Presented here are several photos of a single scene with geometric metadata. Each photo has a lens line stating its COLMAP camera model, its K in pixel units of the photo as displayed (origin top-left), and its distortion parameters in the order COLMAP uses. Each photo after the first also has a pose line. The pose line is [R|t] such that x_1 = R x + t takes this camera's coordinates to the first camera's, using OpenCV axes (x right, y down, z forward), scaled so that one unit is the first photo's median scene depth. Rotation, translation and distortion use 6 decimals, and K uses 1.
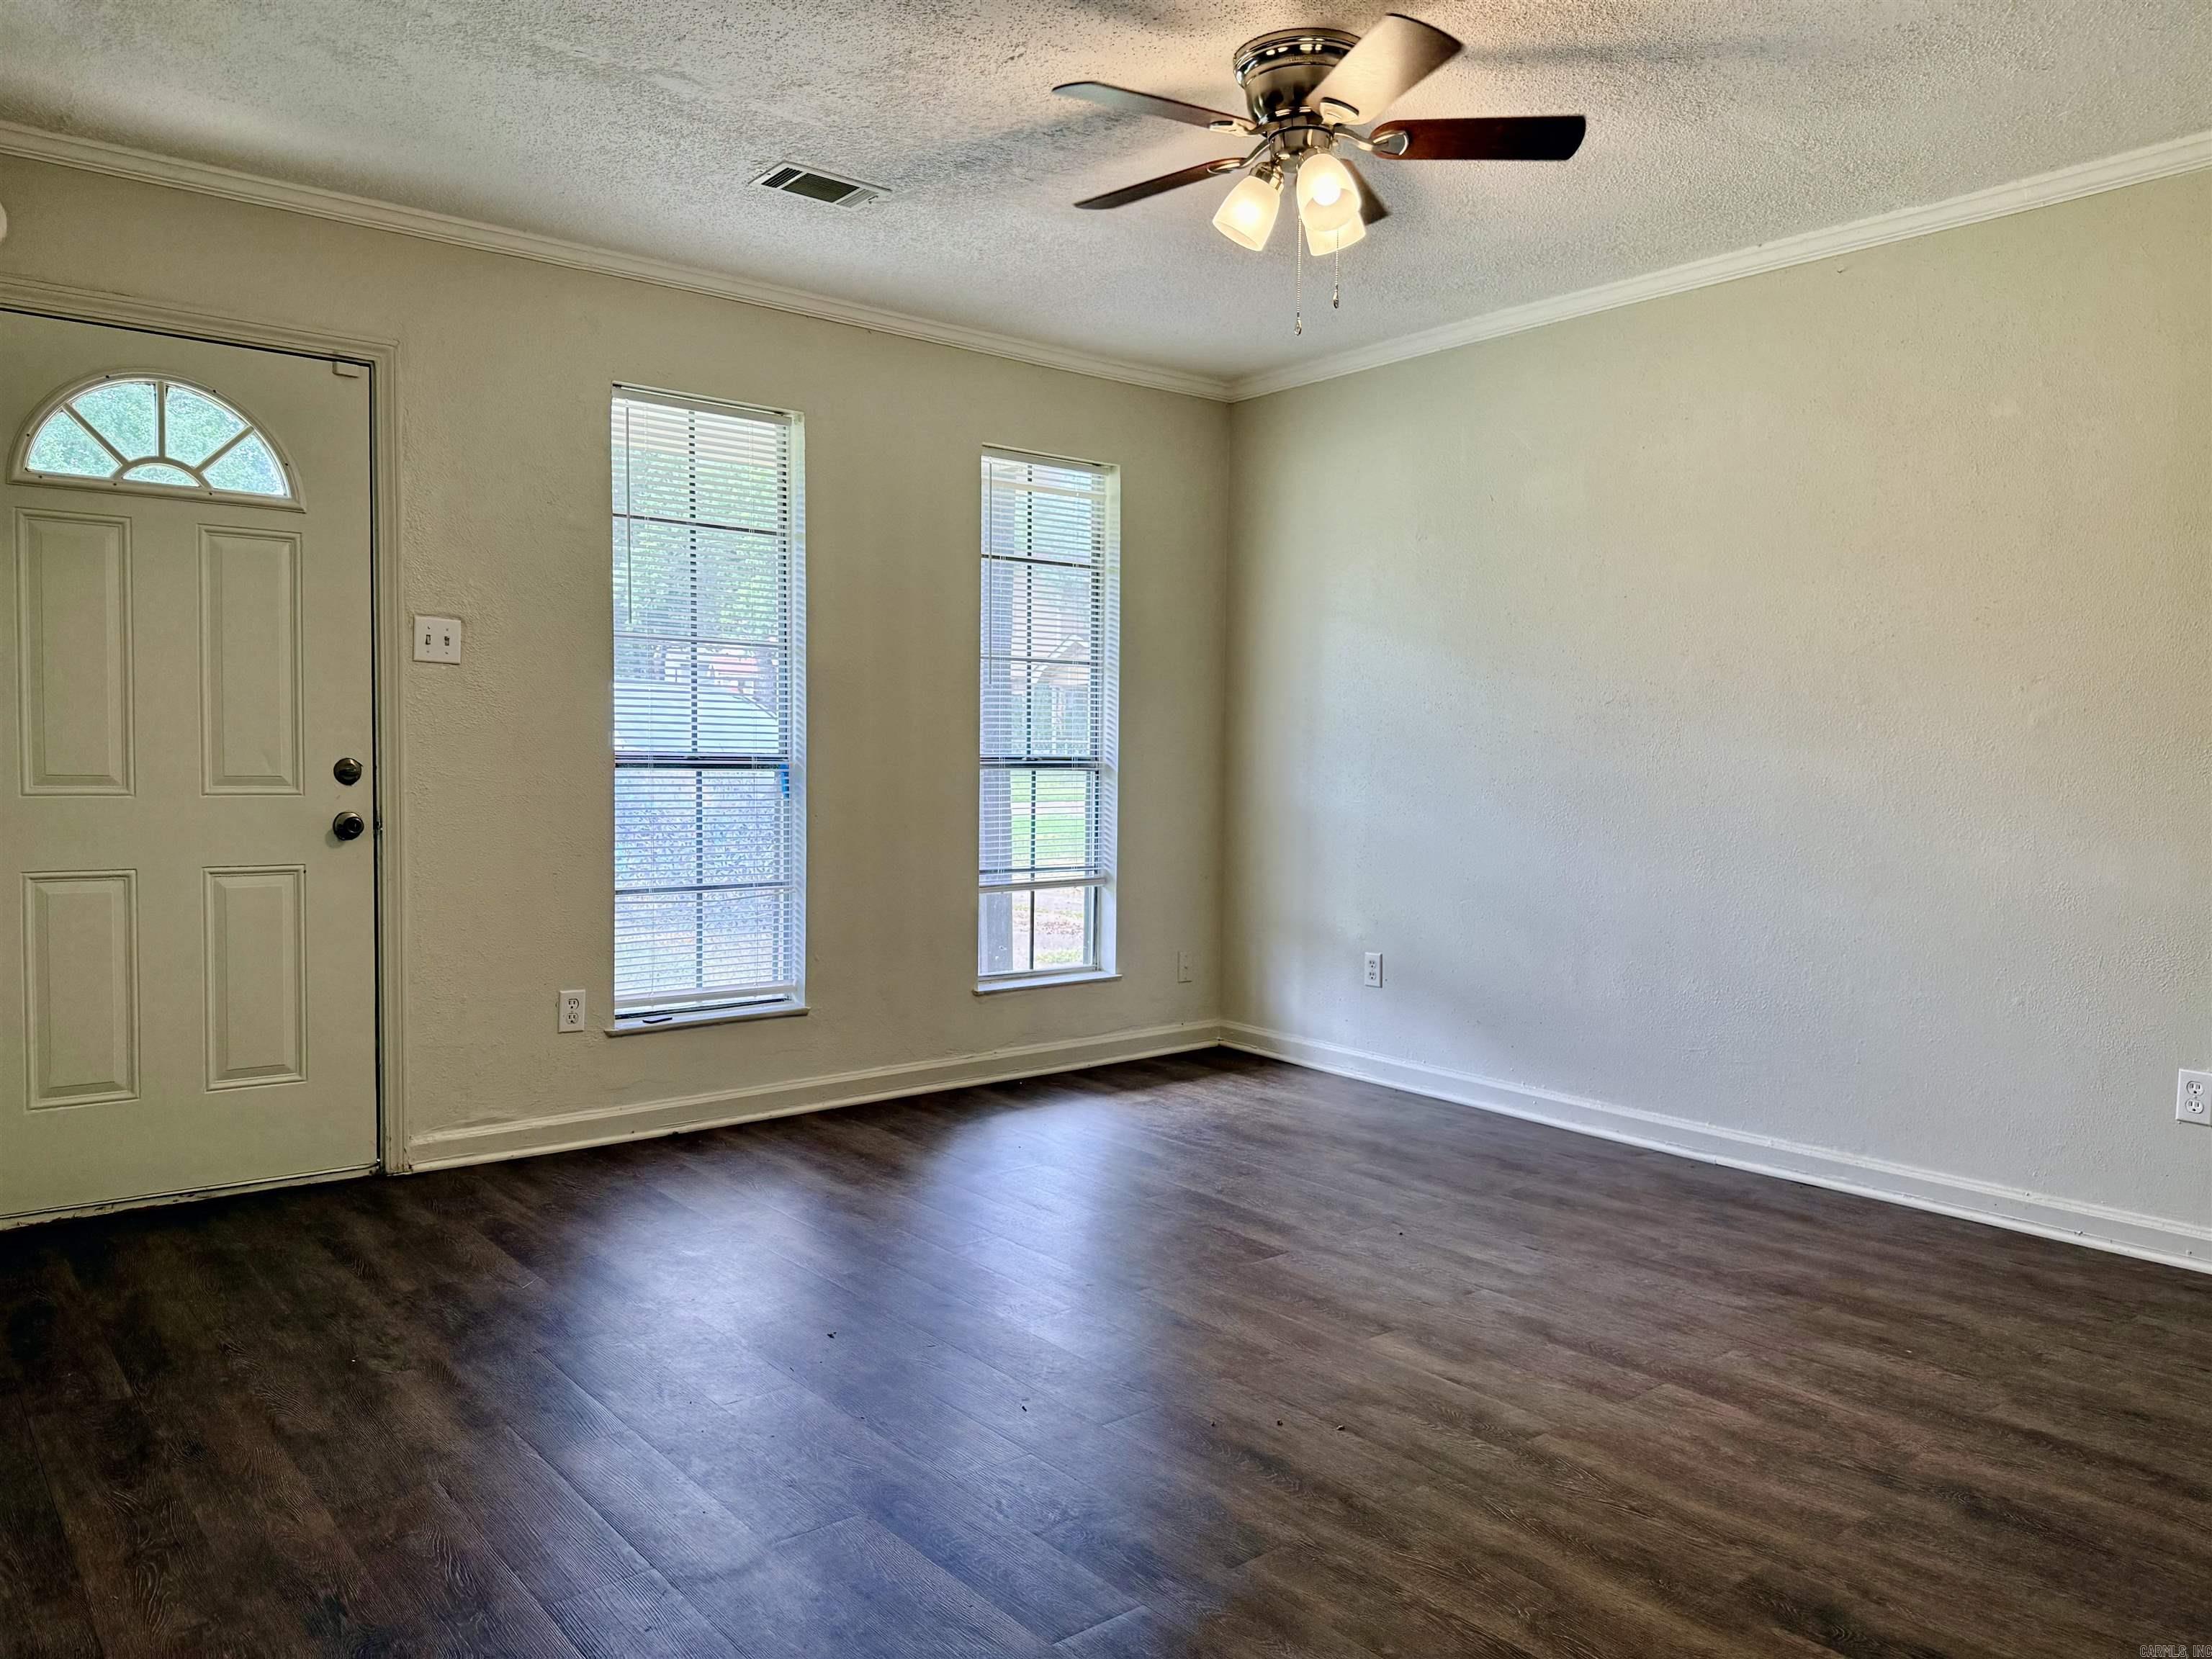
lens RADIAL K [[1578.7, 0, 1105.4], [0, 1578.7, 827.8], [0, 0, 1]] dist [0.009626, -0.012833]
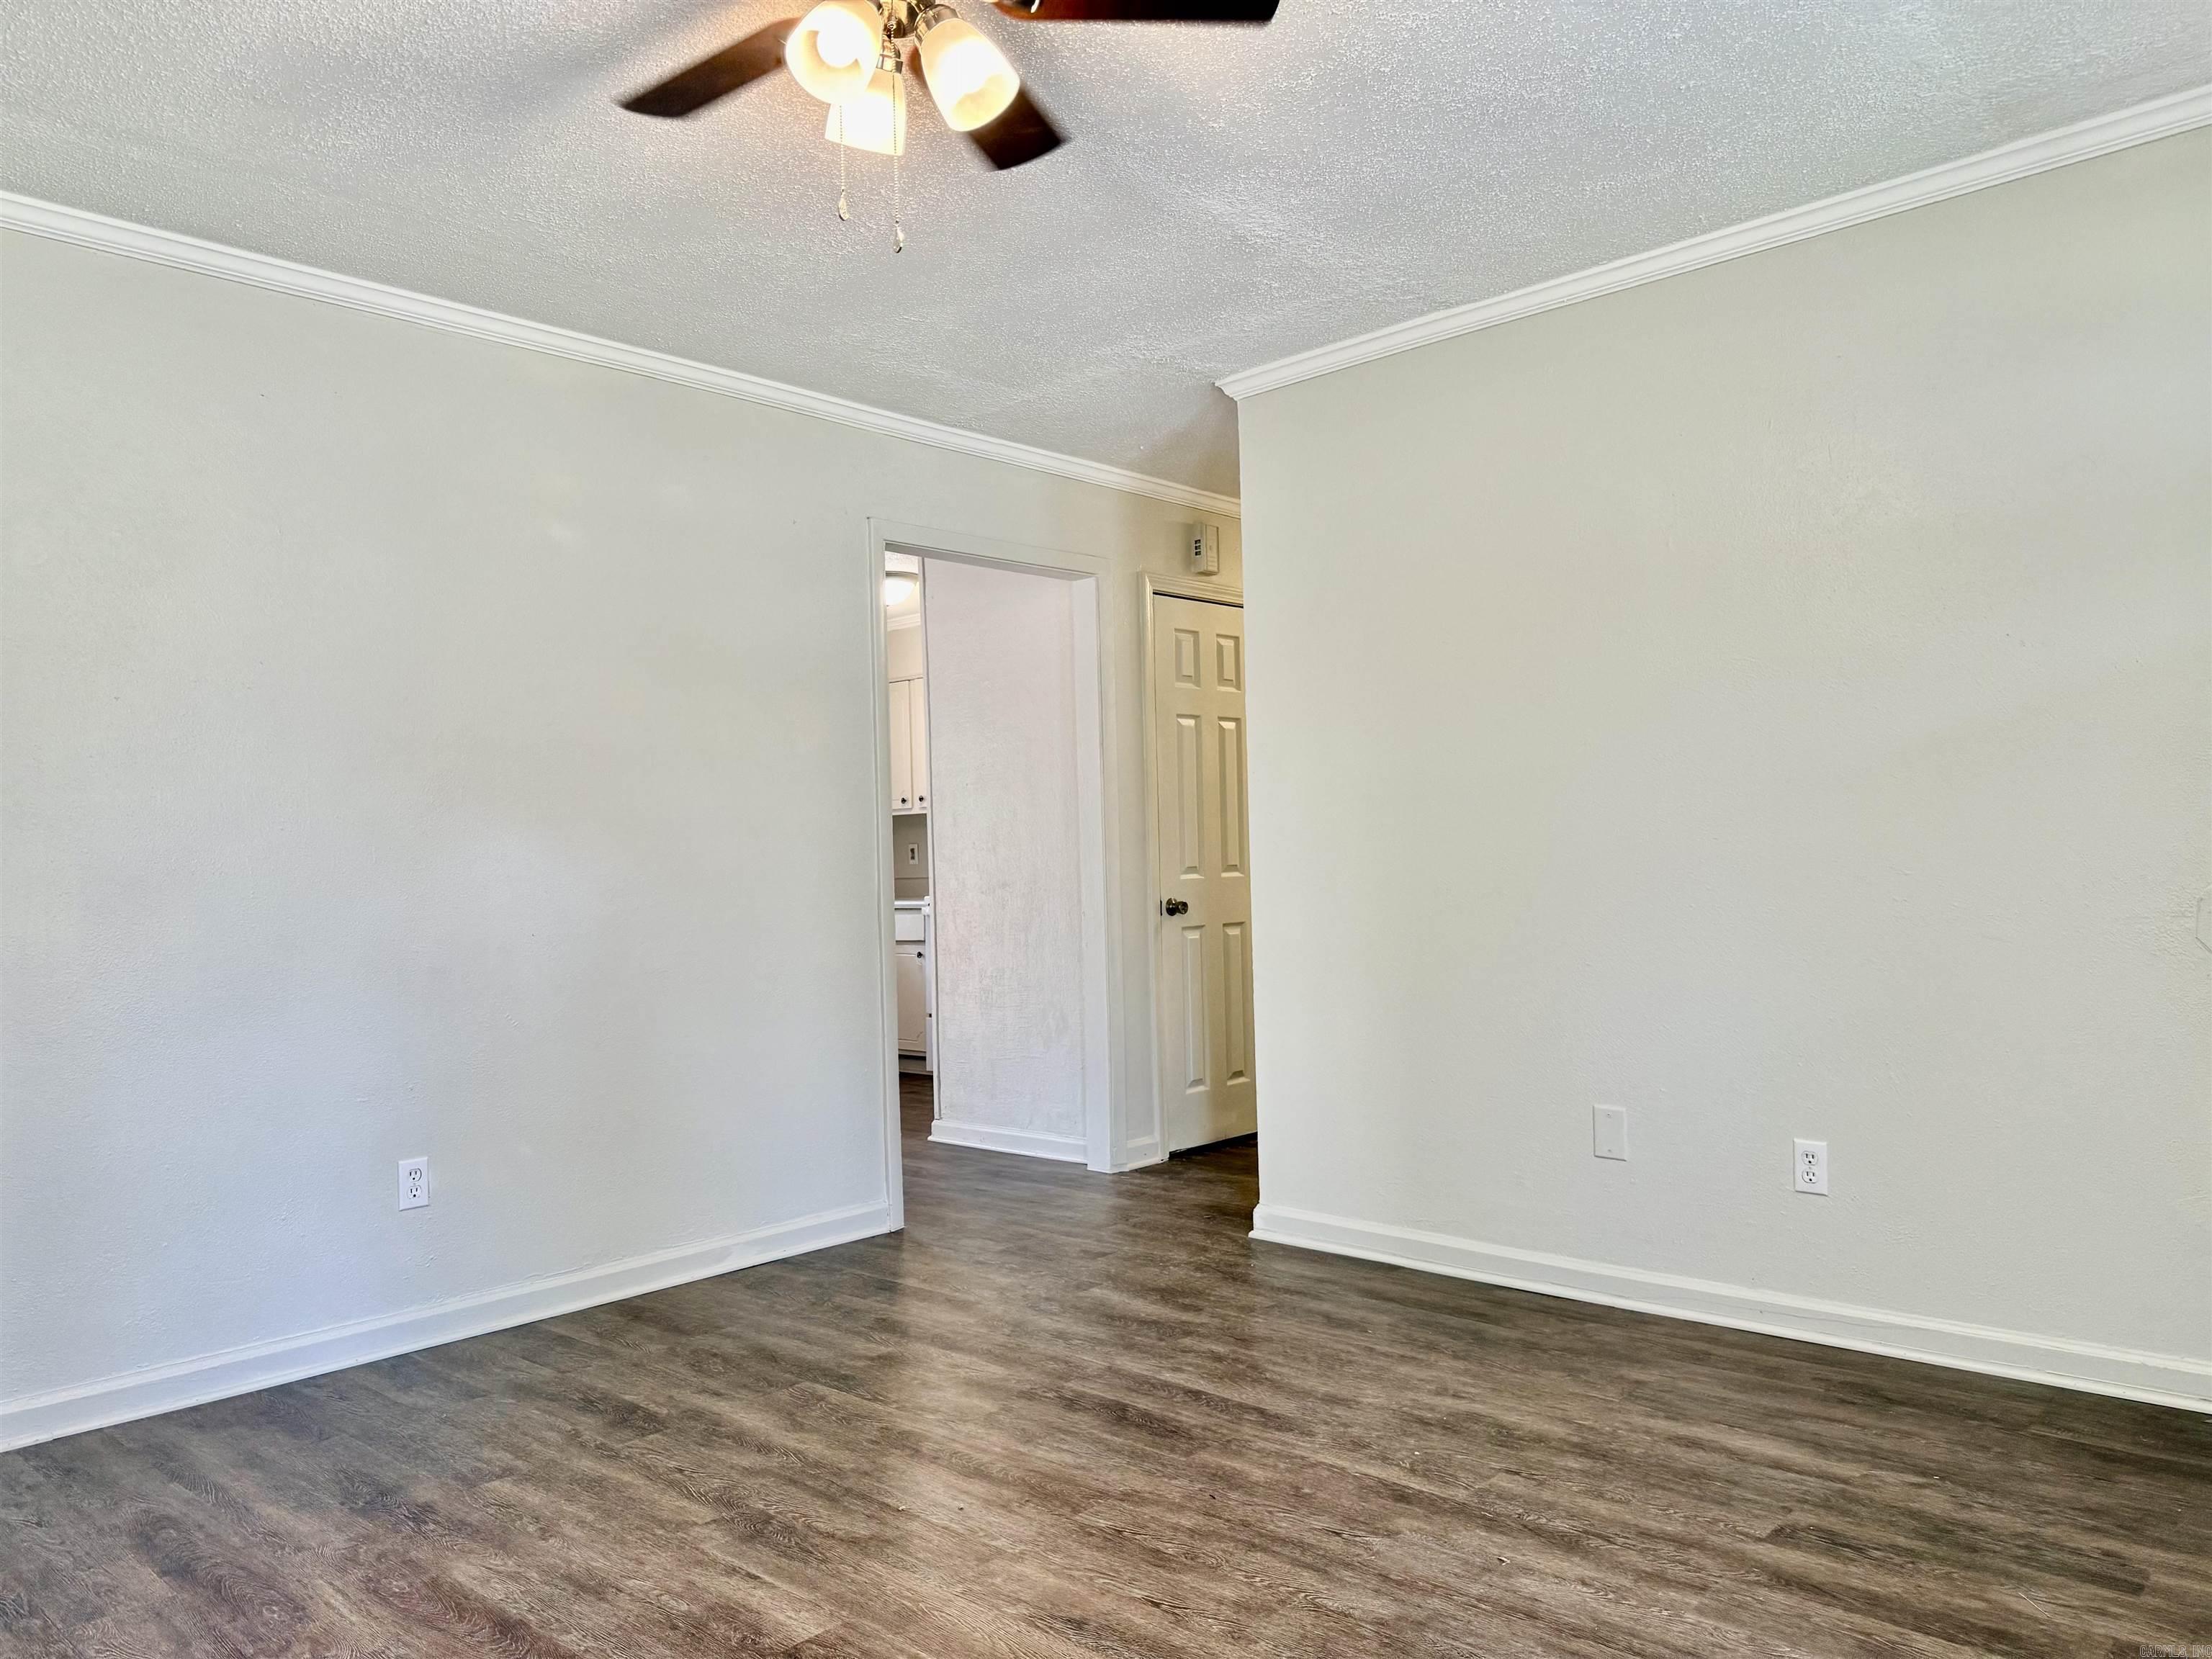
lens RADIAL K [[1578.7, 0, 1106.9], [0, 1578.7, 830.2], [0, 0, 1]] dist [0.009626, -0.012833]
pose [[-0.990198, 0.014717, -0.138893, 0.149955], [0.011324, 0.999619, 0.025187, -0.083768], [0.139211, 0.023367, -0.989987, 1.982011]]
